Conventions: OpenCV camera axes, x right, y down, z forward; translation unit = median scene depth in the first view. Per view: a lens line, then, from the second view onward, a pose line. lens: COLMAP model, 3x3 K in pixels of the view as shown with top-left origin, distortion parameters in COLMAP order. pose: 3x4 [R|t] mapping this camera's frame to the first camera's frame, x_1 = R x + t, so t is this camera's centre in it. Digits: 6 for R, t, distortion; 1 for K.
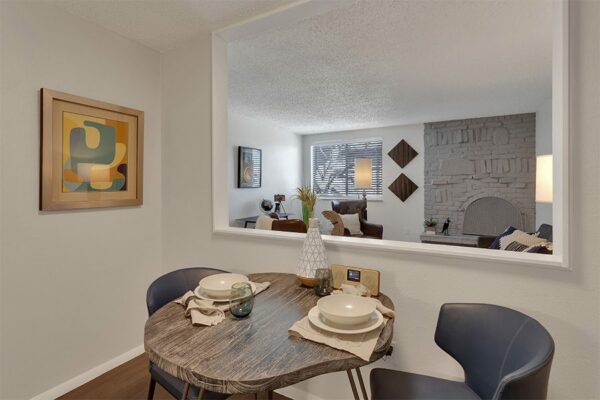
lens RADIAL K [[289.0, 0, 300.7], [0, 289.0, 184.3], [0, 0, 1]] dist [0.002654, 0.000624]
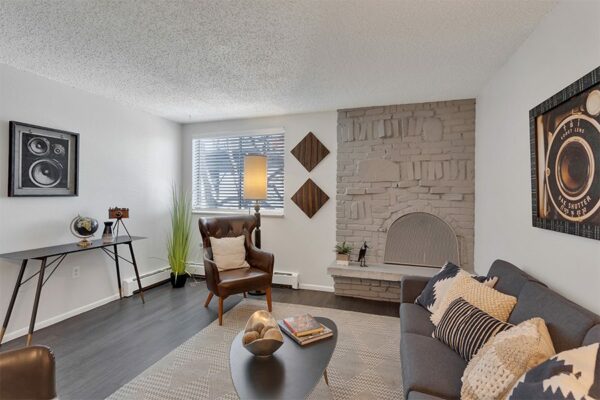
lens RADIAL K [[288.7, 0, 299.1], [0, 288.7, 193.1], [0, 0, 1]] dist [0.001592, 0.000978]
pose [[0.980674, 0.012116, 0.195276, 0.209056], [-0.011924, 0.999927, -0.002159, -0.000002], [-0.195287, -0.000211, 0.980746, 0.333544]]
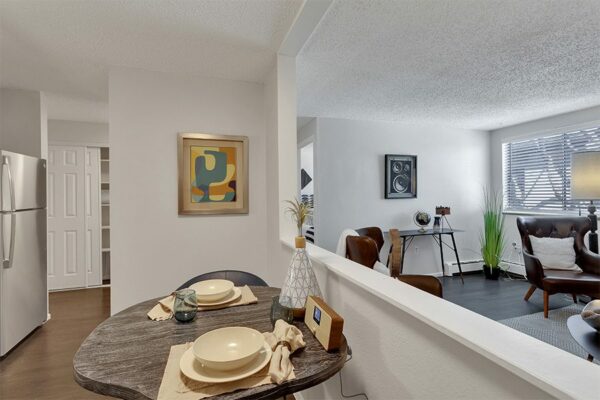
lens RADIAL K [[283.4, 0, 298.1], [0, 283.4, 196.4], [0, 0, 1]] dist [0.004926, 0.000746]
pose [[0.740574, -0.004099, -0.671962, 0.187065], [0.008902, 0.999953, 0.003711, -0.001171], [0.671915, -0.008731, 0.740576, 0.116491]]
